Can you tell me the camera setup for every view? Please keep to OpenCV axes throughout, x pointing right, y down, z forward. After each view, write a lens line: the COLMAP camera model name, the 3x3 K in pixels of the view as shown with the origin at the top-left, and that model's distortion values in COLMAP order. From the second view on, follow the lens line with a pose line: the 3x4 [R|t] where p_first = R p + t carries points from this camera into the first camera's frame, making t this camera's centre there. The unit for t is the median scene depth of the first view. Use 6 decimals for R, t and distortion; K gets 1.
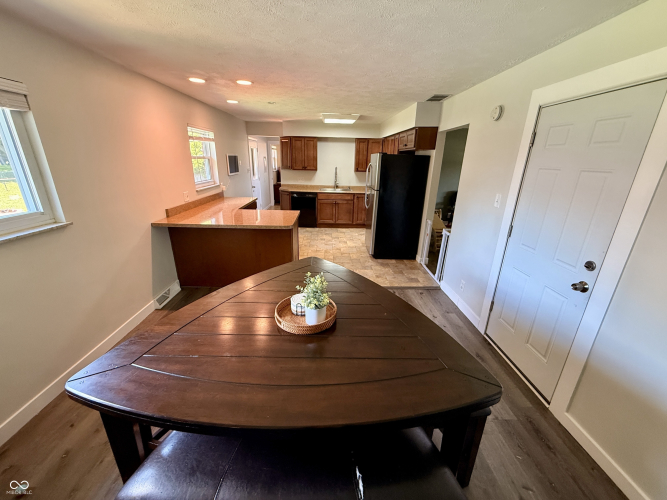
lens RADIAL K [[267.0, 0, 330.9], [0, 267.0, 251.4], [0, 0, 1]] dist [0.000190, -0.000407]
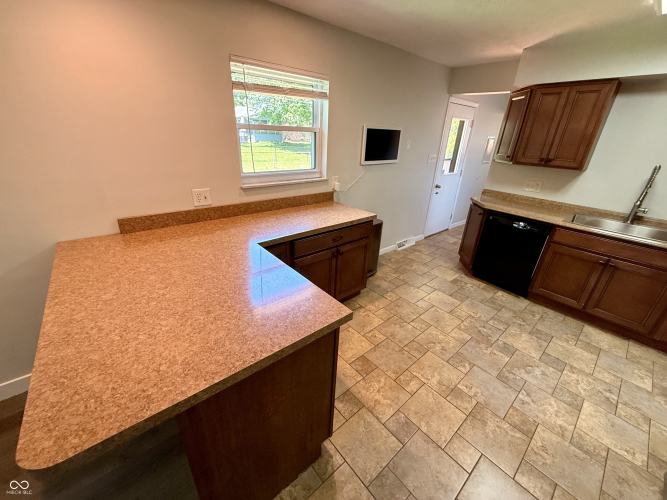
lens RADIAL K [[267.0, 0, 332.9], [0, 267.0, 249.9], [0, 0, 1]] dist [0.000190, -0.000407]
pose [[0.637450, 0.316576, -0.702451, 0.030781], [-0.279861, 0.944558, 0.171723, -0.162866], [0.717869, 0.087124, 0.690705, 0.490873]]
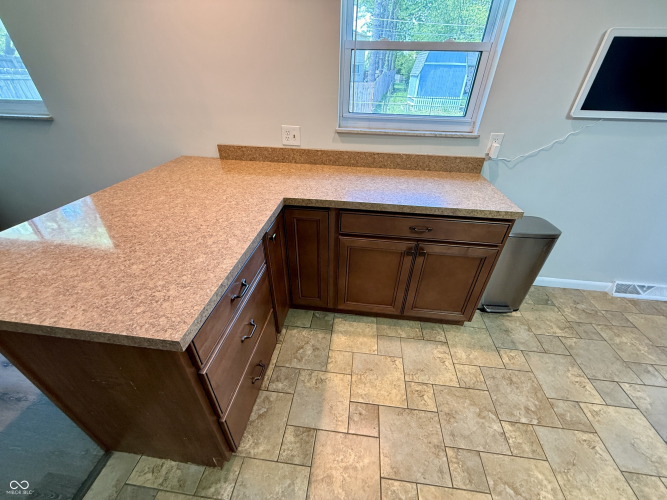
lens RADIAL K [[267.0, 0, 332.9], [0, 267.0, 248.7], [0, 0, 1]] dist [0.000190, -0.000407]
pose [[-0.130418, 0.518532, -0.845054, -0.013432], [-0.348044, 0.774147, 0.528736, -0.198505], [0.928362, 0.363073, 0.079509, 0.662587]]
